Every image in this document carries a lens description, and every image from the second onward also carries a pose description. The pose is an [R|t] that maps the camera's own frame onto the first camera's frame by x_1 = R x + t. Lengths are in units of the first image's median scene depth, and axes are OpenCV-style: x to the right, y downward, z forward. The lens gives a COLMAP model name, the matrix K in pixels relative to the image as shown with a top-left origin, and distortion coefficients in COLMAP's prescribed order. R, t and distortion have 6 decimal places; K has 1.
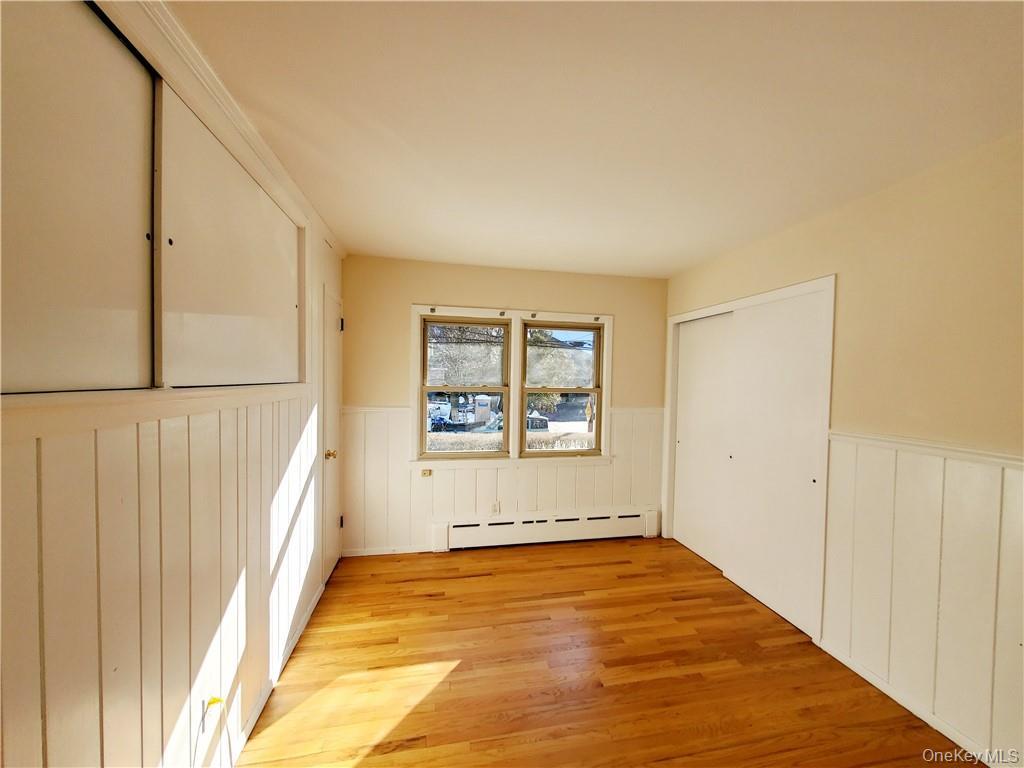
lens RADIAL K [[404.1, 0, 520.9], [0, 404.1, 389.8], [0, 0, 1]] dist [0.000051, -0.000005]
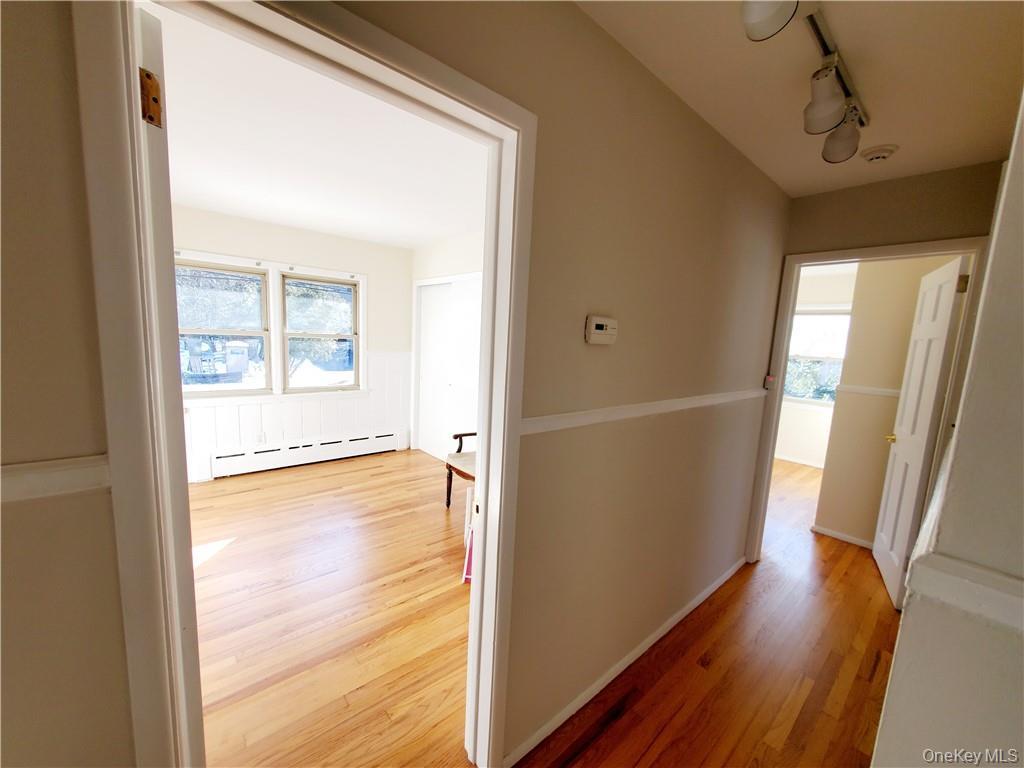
lens RADIAL K [[404.1, 0, 520.9], [0, 404.1, 389.8], [0, 0, 1]] dist [0.000051, -0.000005]
pose [[0.868498, -0.040912, 0.494001, 0.016961], [-0.021430, 0.992558, 0.119876, 0.003455], [-0.495228, -0.114698, 0.861158, -0.332895]]
